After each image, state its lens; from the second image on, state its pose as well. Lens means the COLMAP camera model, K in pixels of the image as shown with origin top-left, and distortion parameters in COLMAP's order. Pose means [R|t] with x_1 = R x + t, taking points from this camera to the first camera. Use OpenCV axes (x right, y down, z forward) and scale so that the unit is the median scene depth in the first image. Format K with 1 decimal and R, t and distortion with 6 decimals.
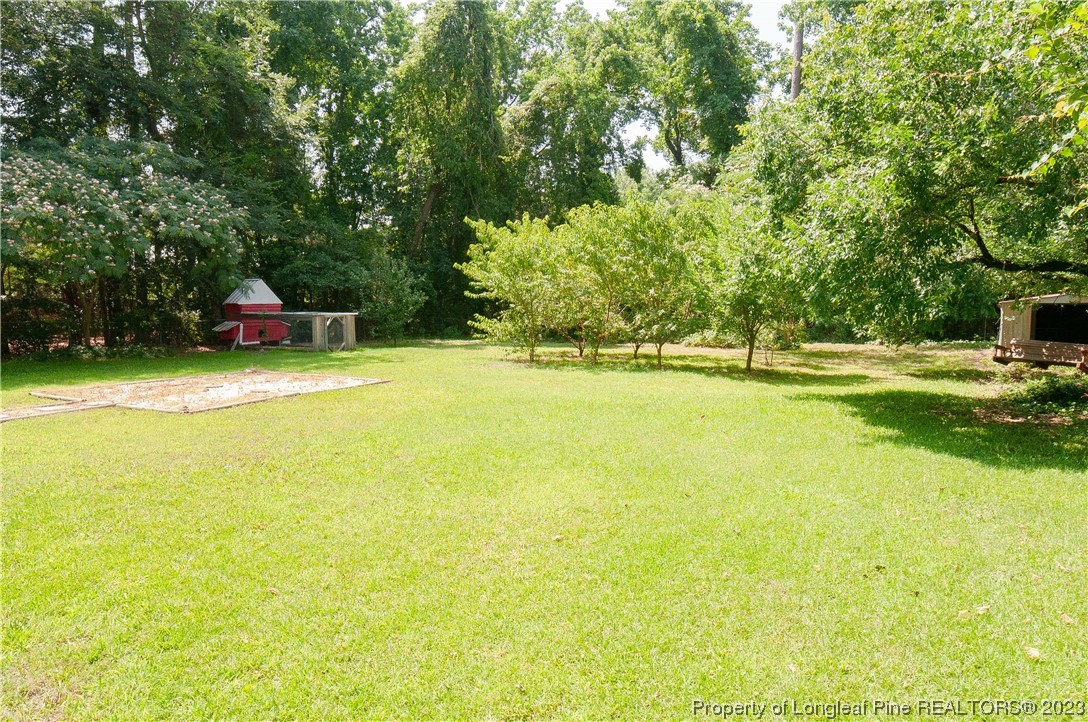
lens RADIAL K [[670.5, 0, 540.8], [0, 670.5, 364.0], [0, 0, 1]] dist [-0.063183, 0.028210]
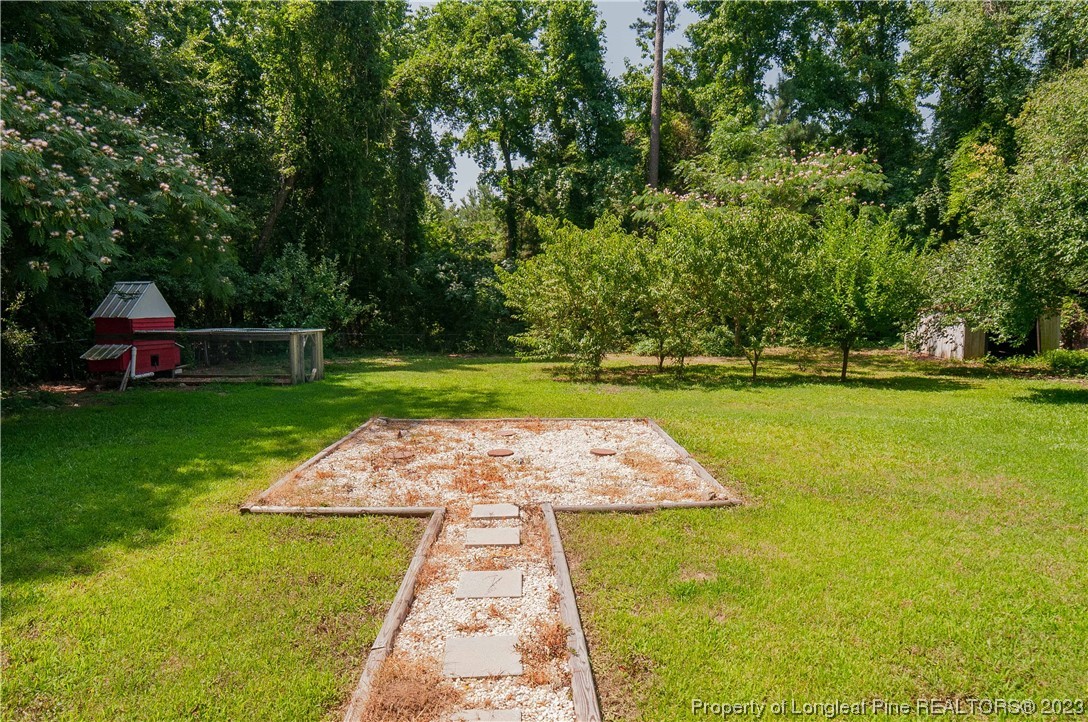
lens RADIAL K [[670.5, 0, 545.3], [0, 670.5, 359.4], [0, 0, 1]] dist [-0.063183, 0.028210]
pose [[0.879403, -0.040237, 0.474375, -0.393874], [0.045395, 0.998969, 0.000580, -0.029794], [-0.473909, 0.021025, 0.880323, 0.214269]]
